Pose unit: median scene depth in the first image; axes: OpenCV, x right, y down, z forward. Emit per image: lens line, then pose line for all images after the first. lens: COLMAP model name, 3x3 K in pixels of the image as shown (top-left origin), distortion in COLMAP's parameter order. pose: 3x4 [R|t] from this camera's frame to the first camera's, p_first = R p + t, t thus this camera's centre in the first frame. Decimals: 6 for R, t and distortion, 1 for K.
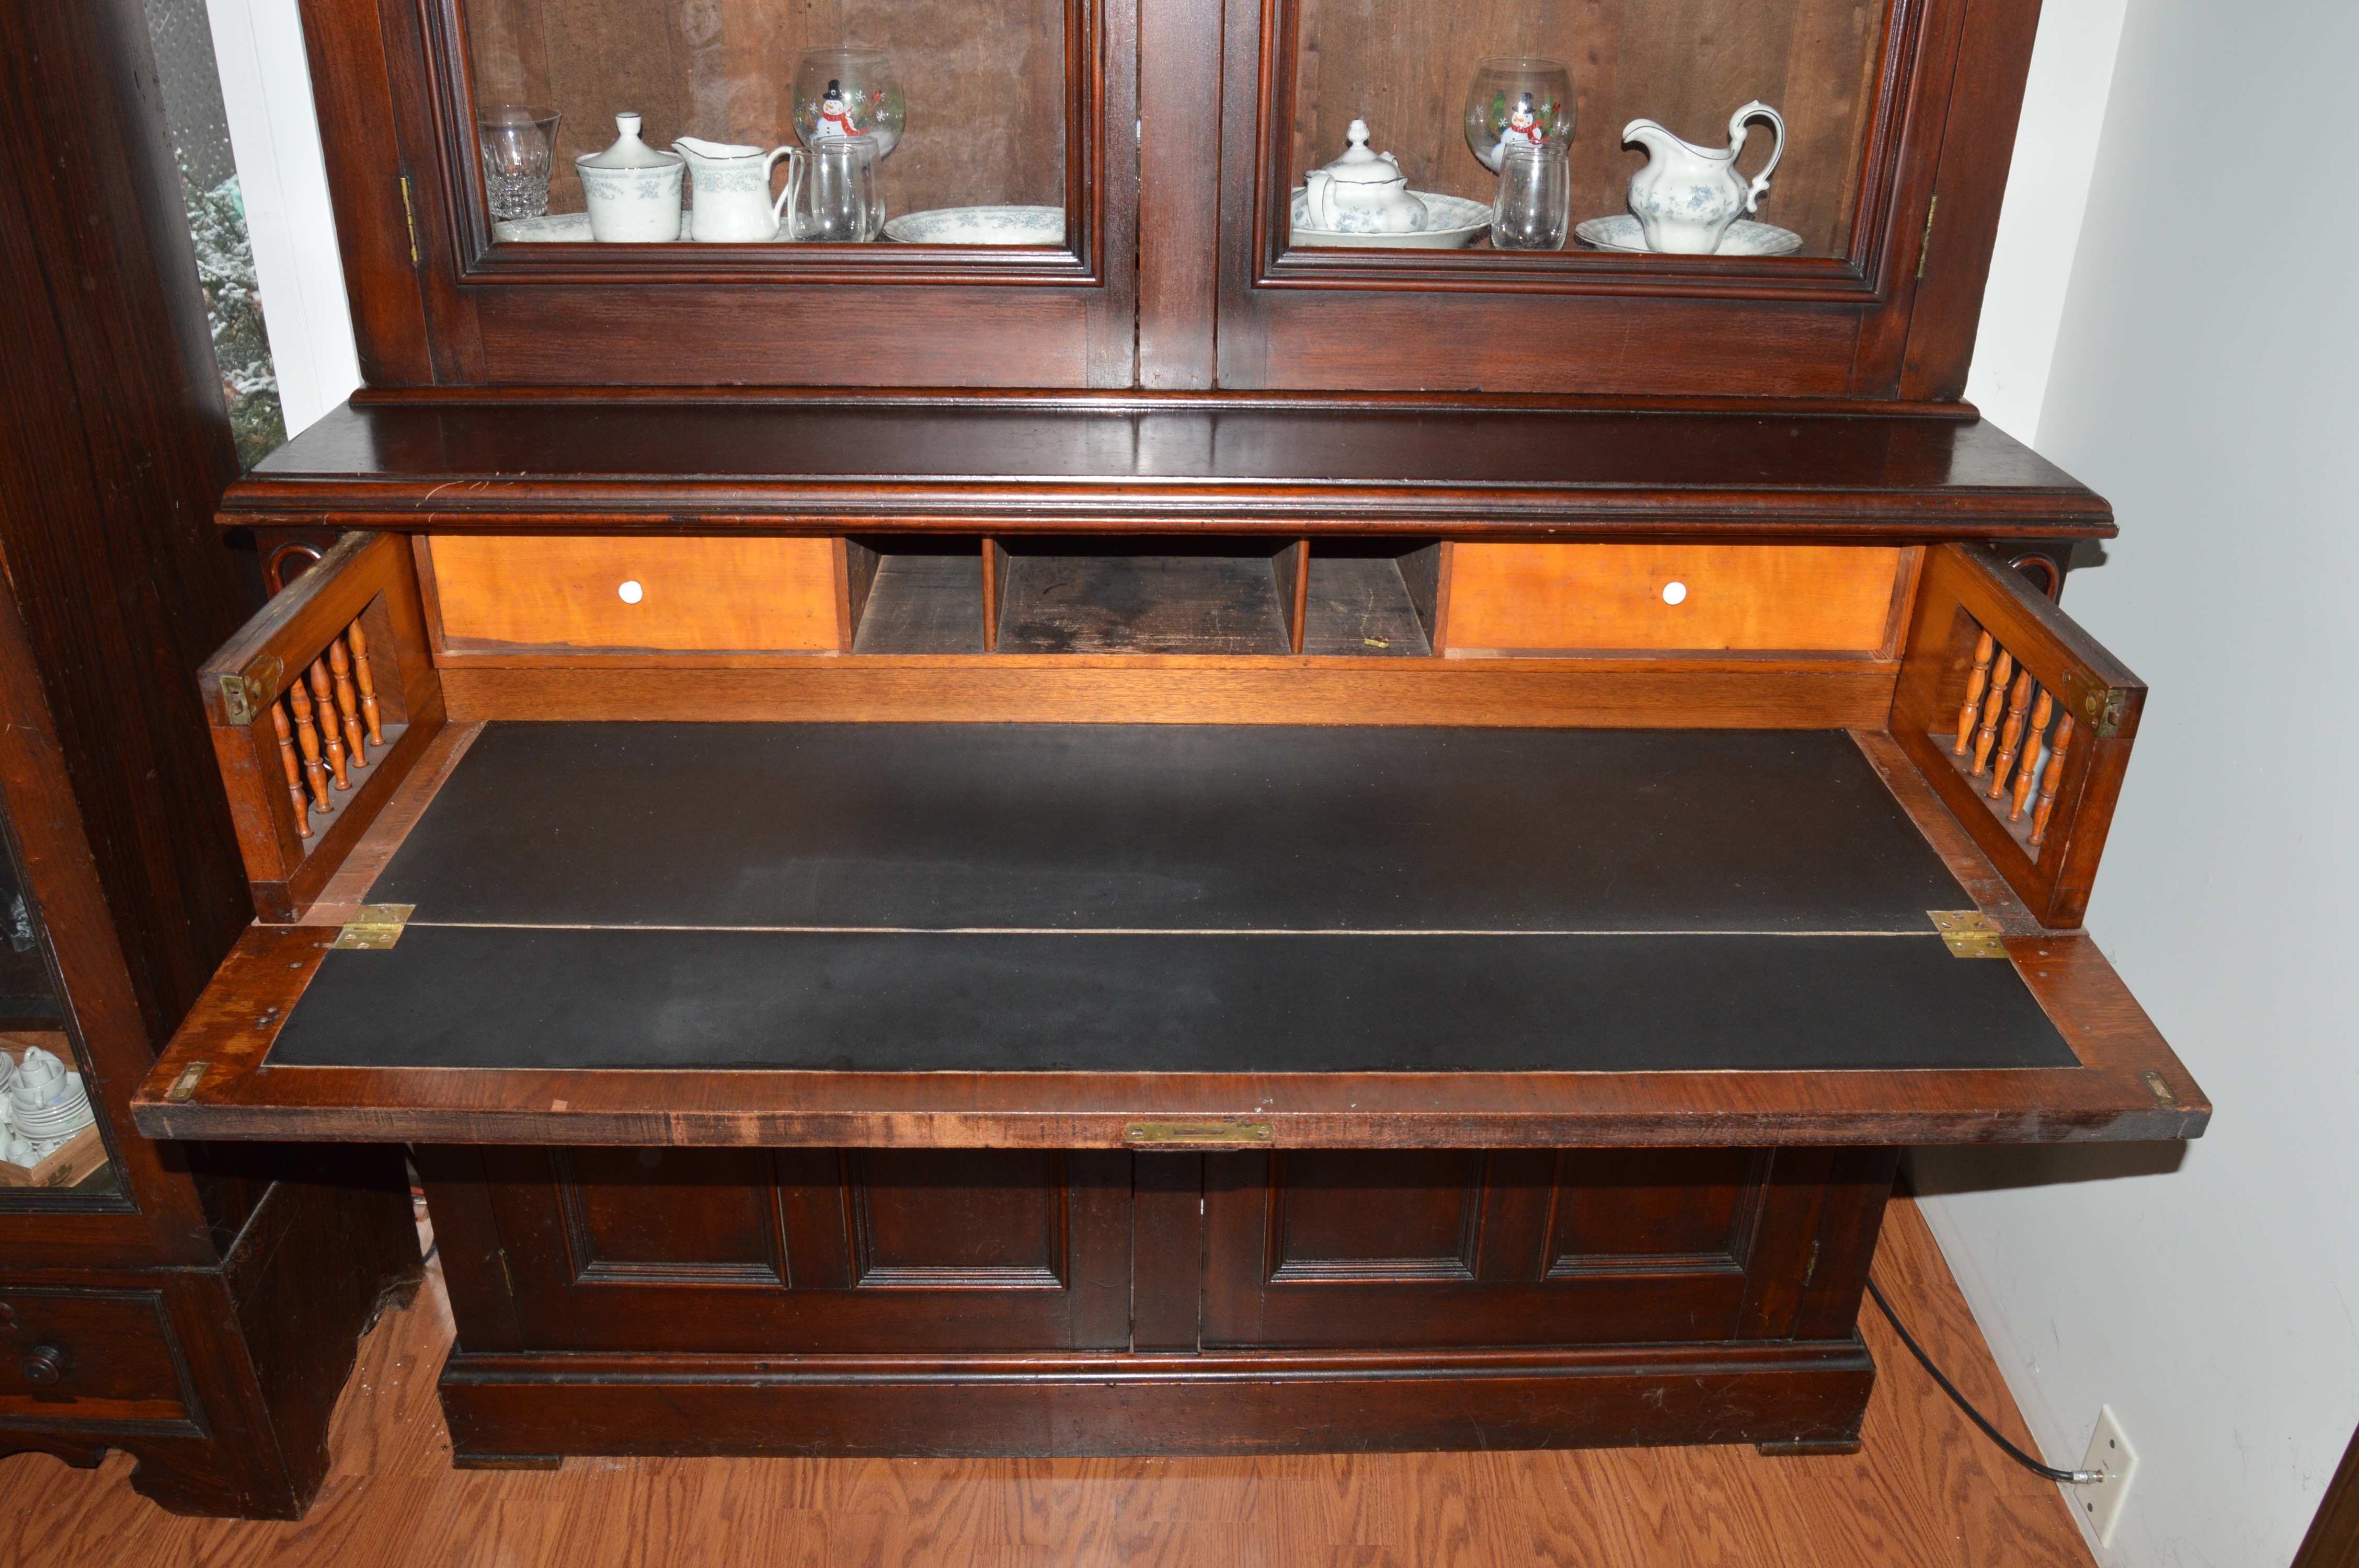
lens RADIAL K [[1858.5, 0, 1181.3], [0, 1858.5, 789.7], [0, 0, 1]] dist [-0.101877, 0.040204]
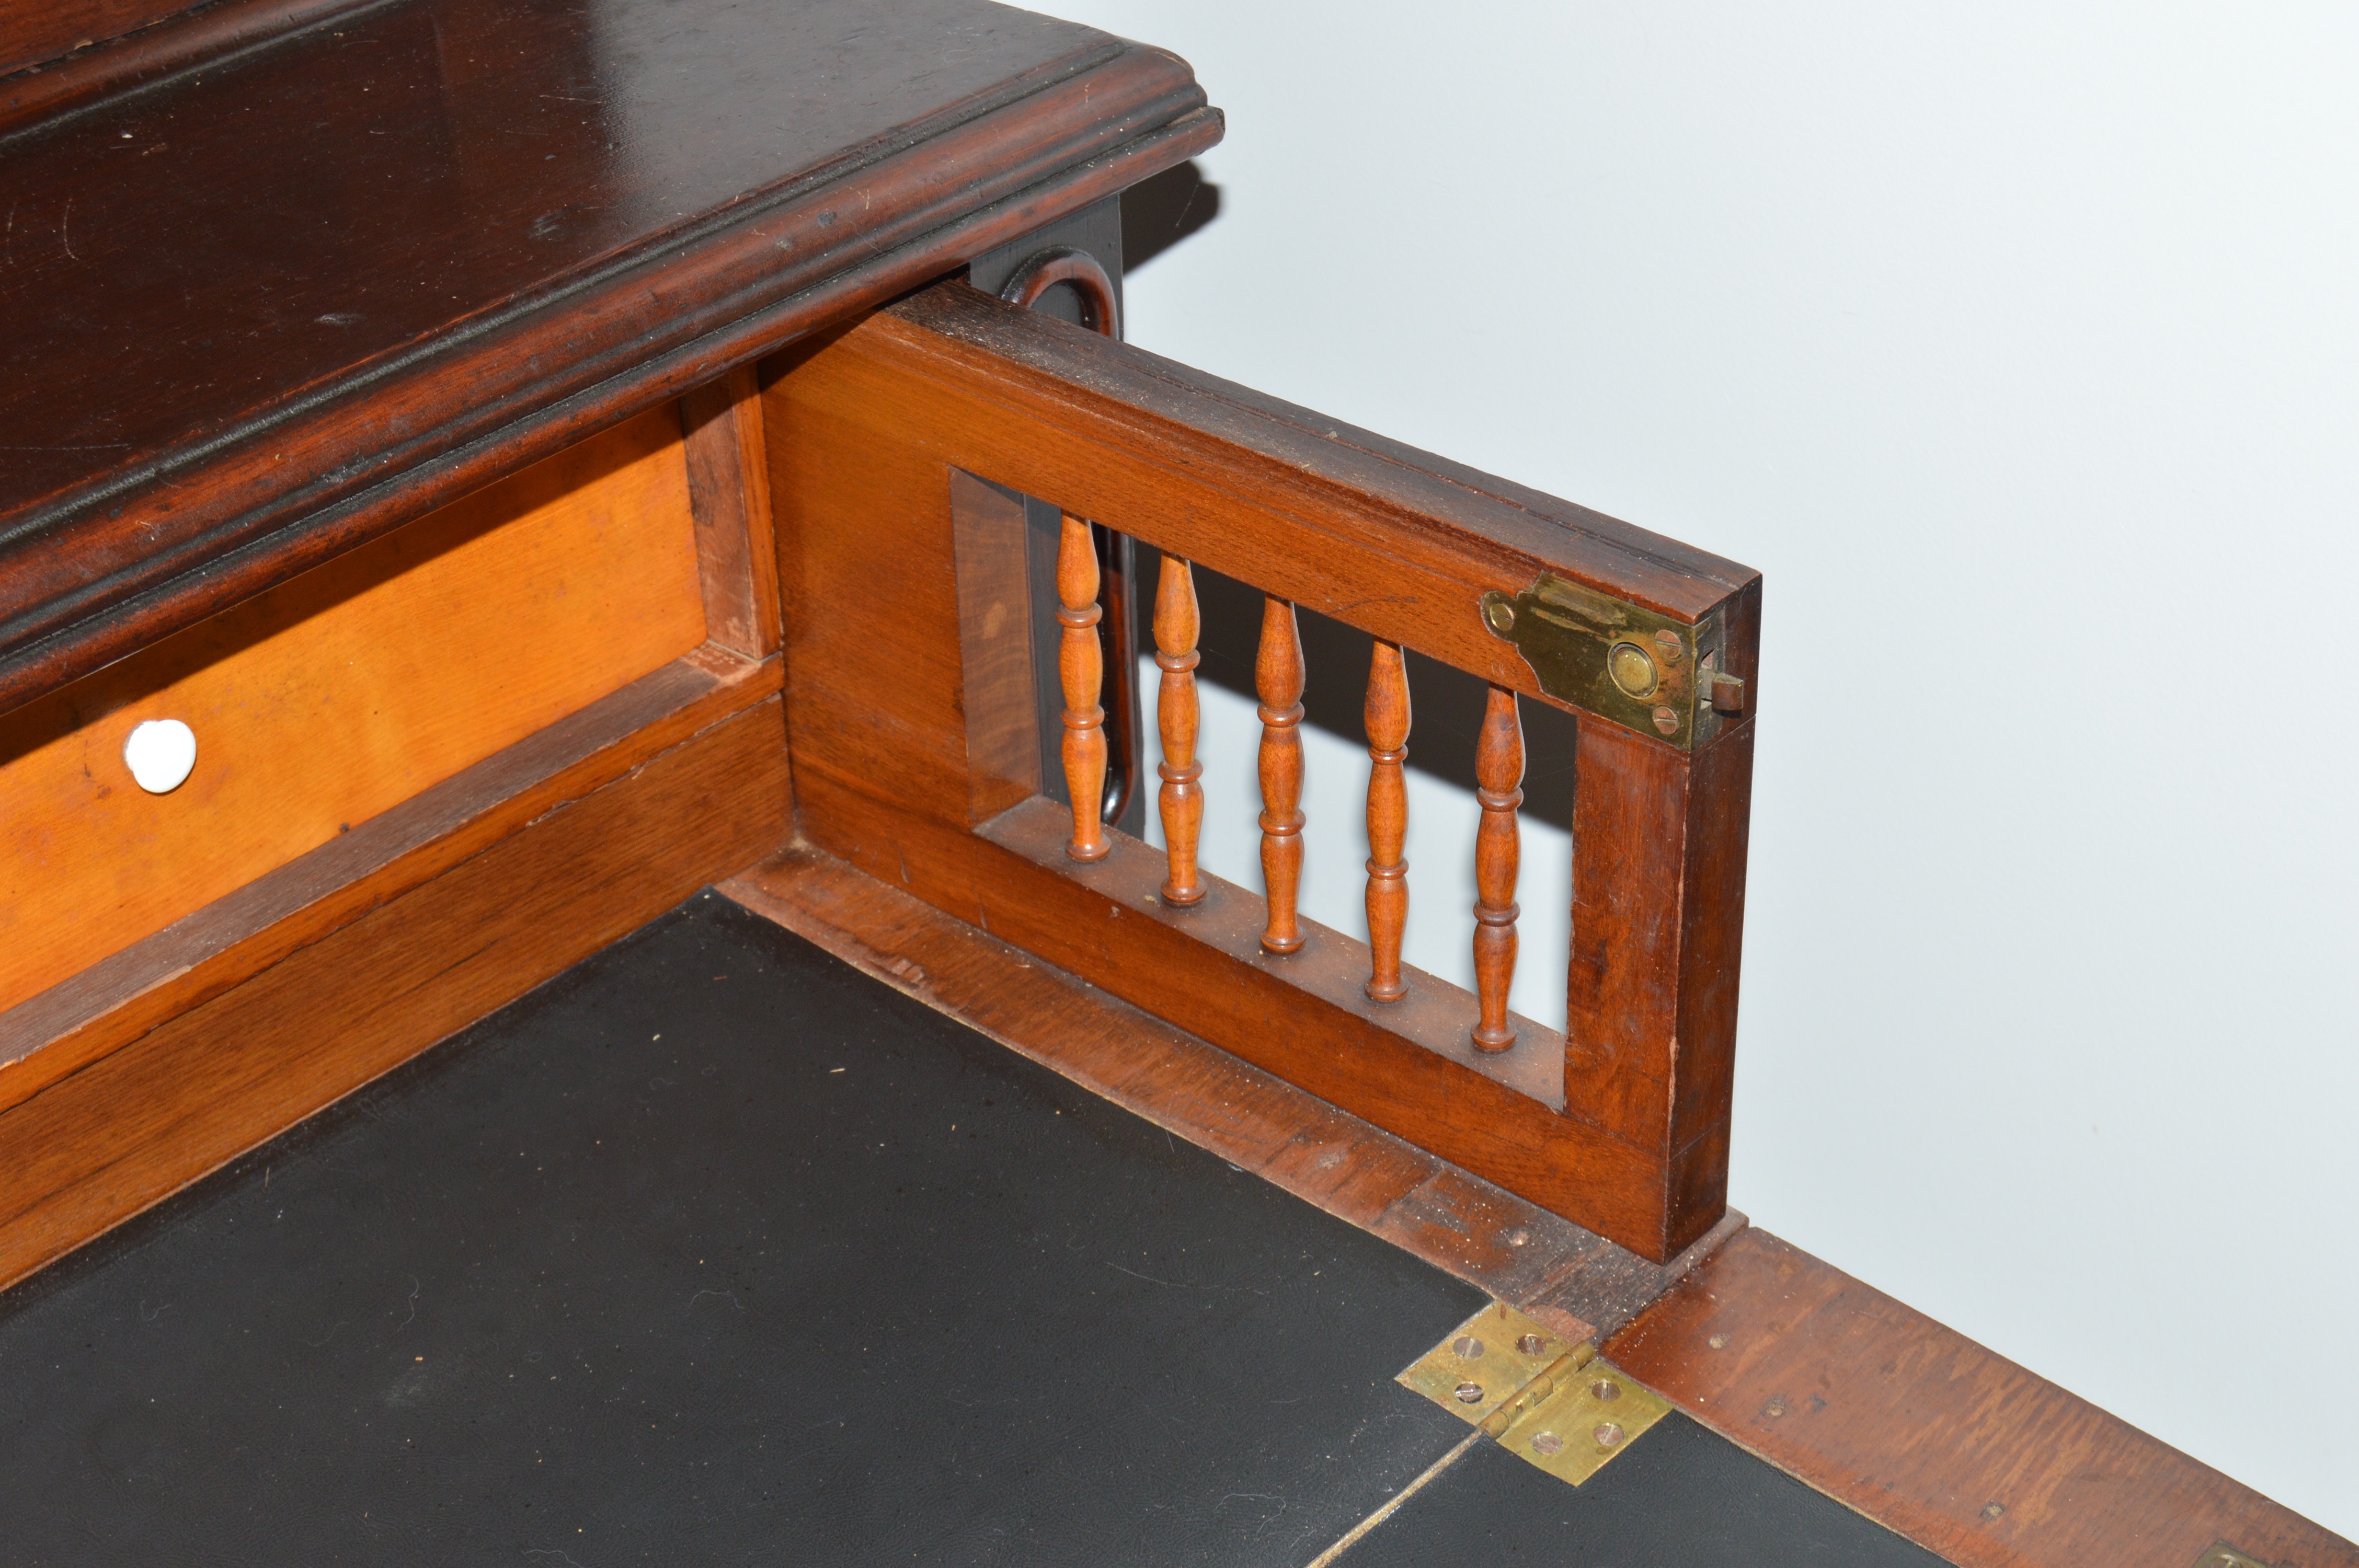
lens RADIAL K [[3880.4, 0, 1179.5], [0, 3880.4, 784.0], [0, 0, 1]] dist [-0.042669, 0.059264]
pose [[0.683480, -0.410320, 0.603732, -0.011152], [0.376294, 0.906753, 0.190266, -0.154019], [-0.625506, 0.097138, 0.774149, 0.369083]]
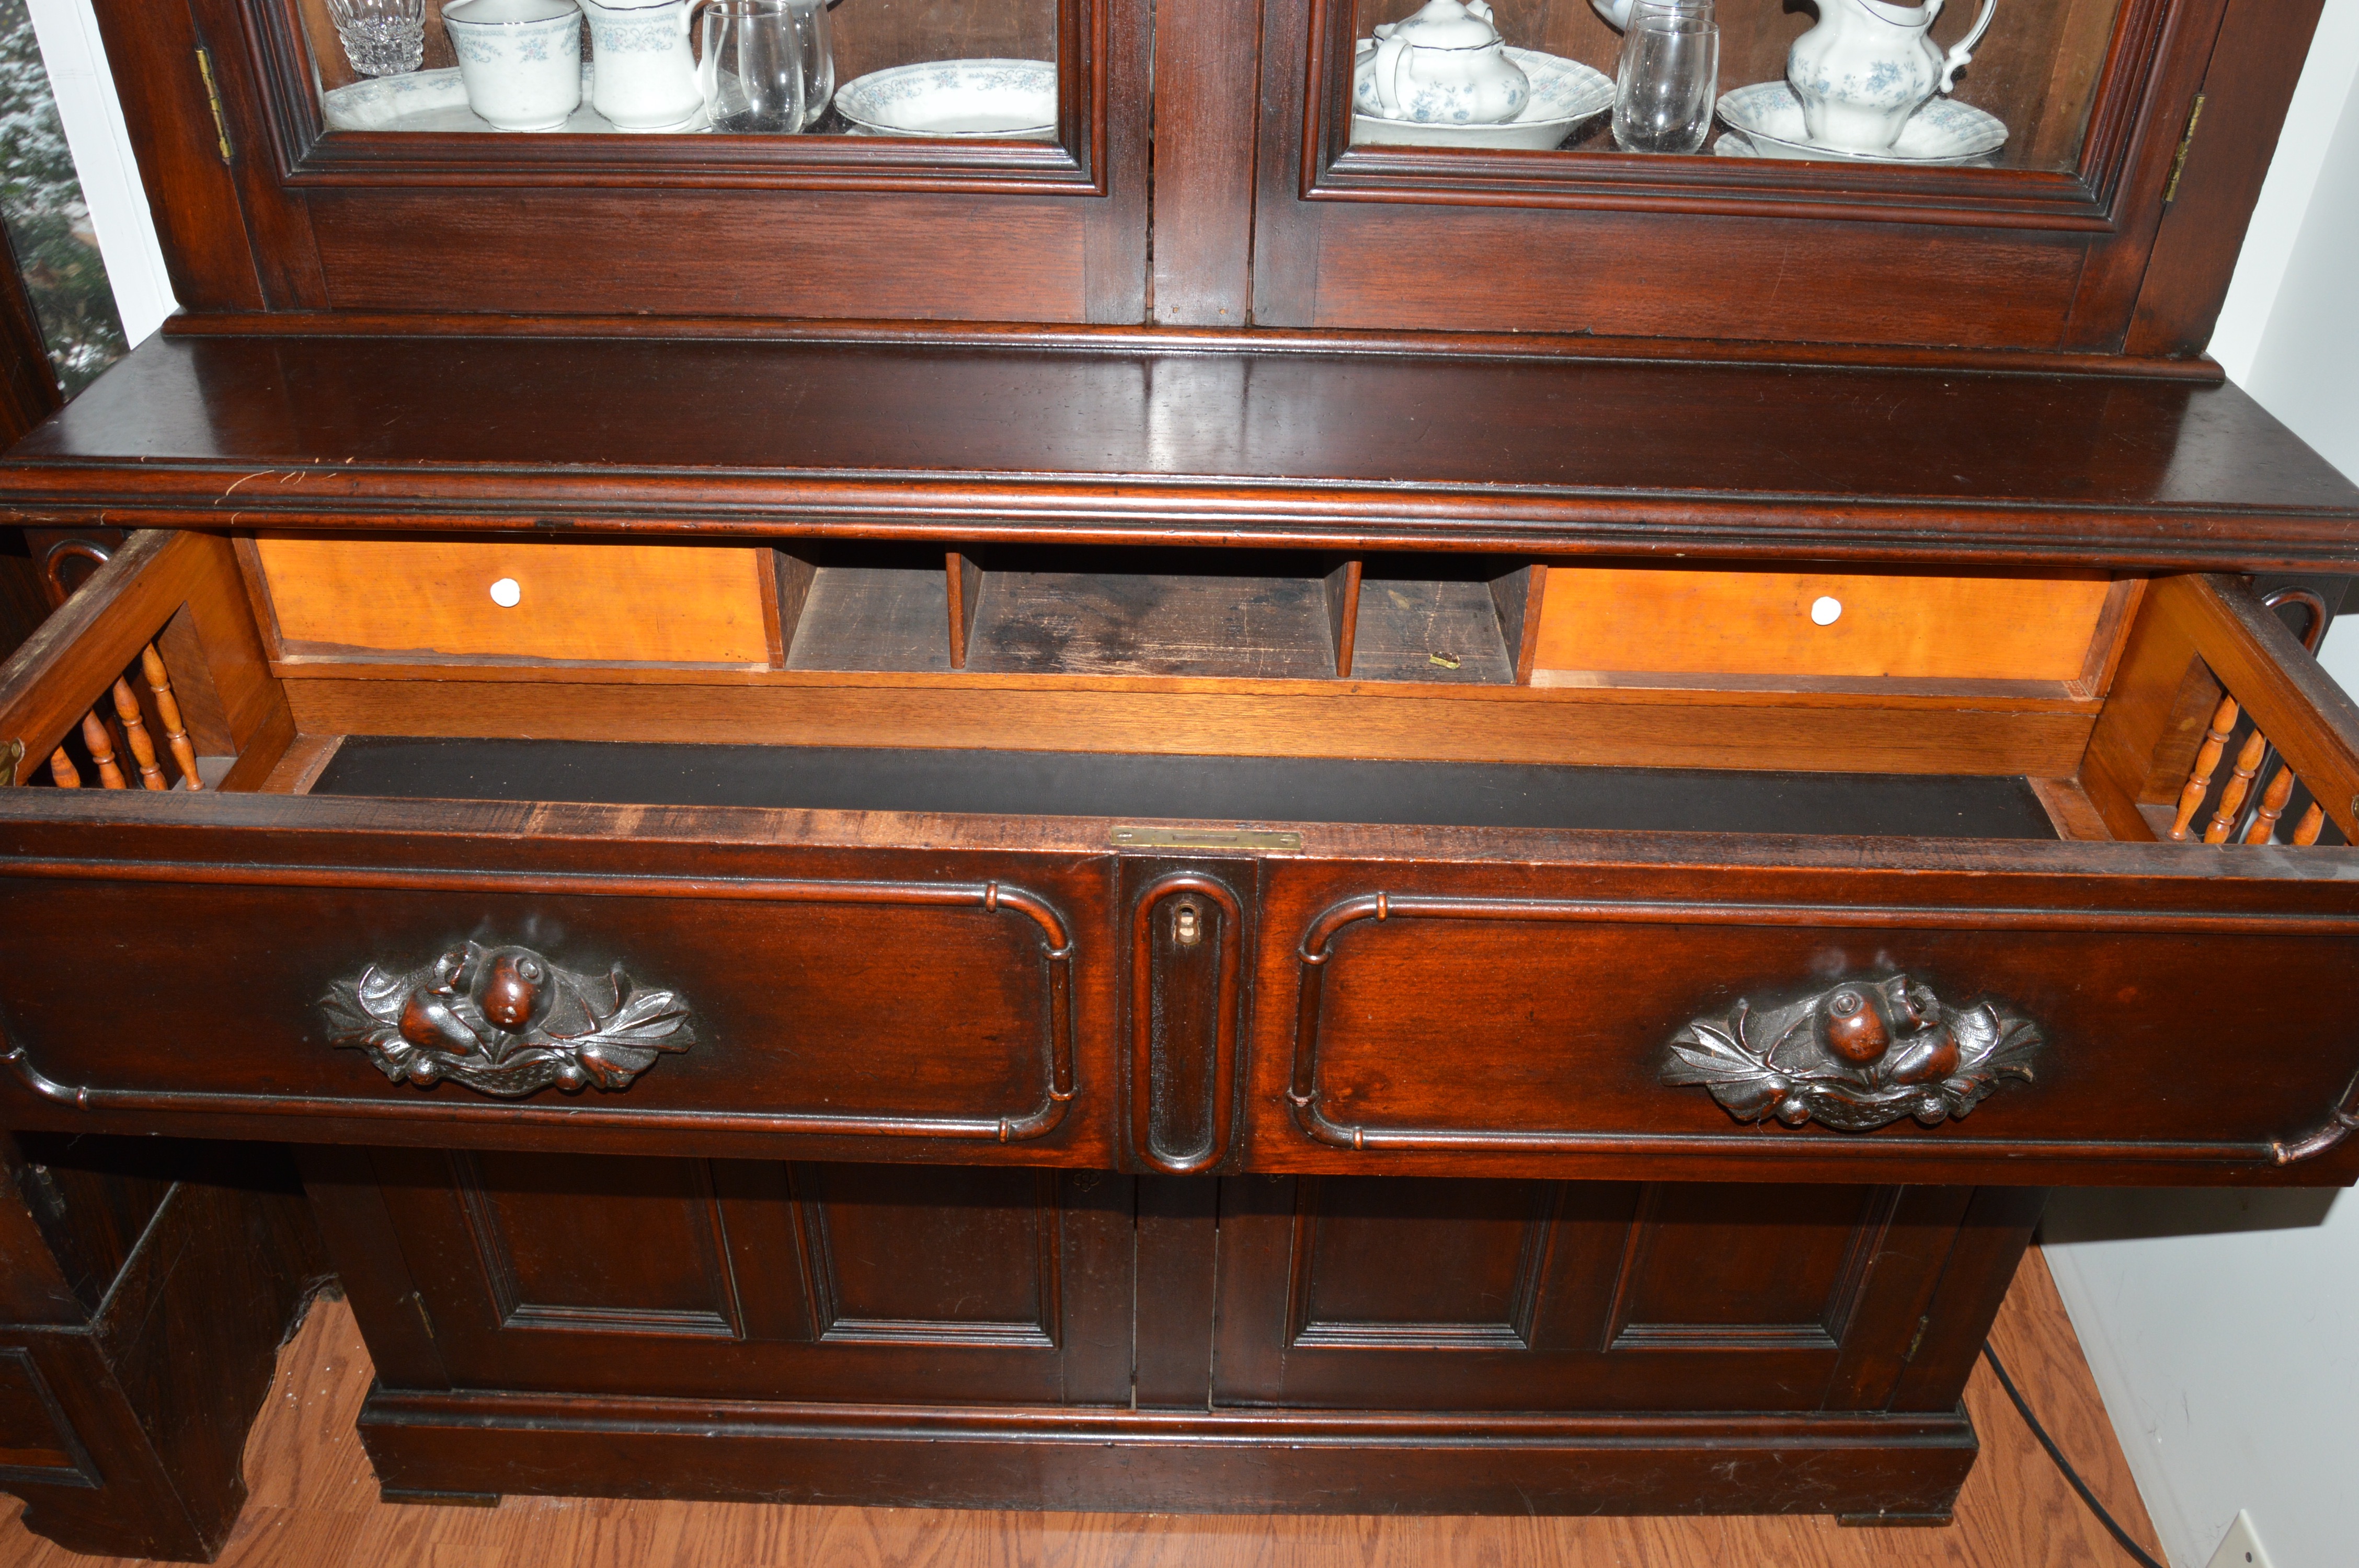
lens RADIAL K [[1858.5, 0, 1181.3], [0, 1858.5, 789.7], [0, 0, 1]] dist [-0.101877, 0.040204]
pose [[0.999446, 0.022378, -0.024636, 0.012849], [-0.018850, 0.990647, 0.135140, -0.125534], [0.027430, -0.134601, 0.990520, 0.196922]]
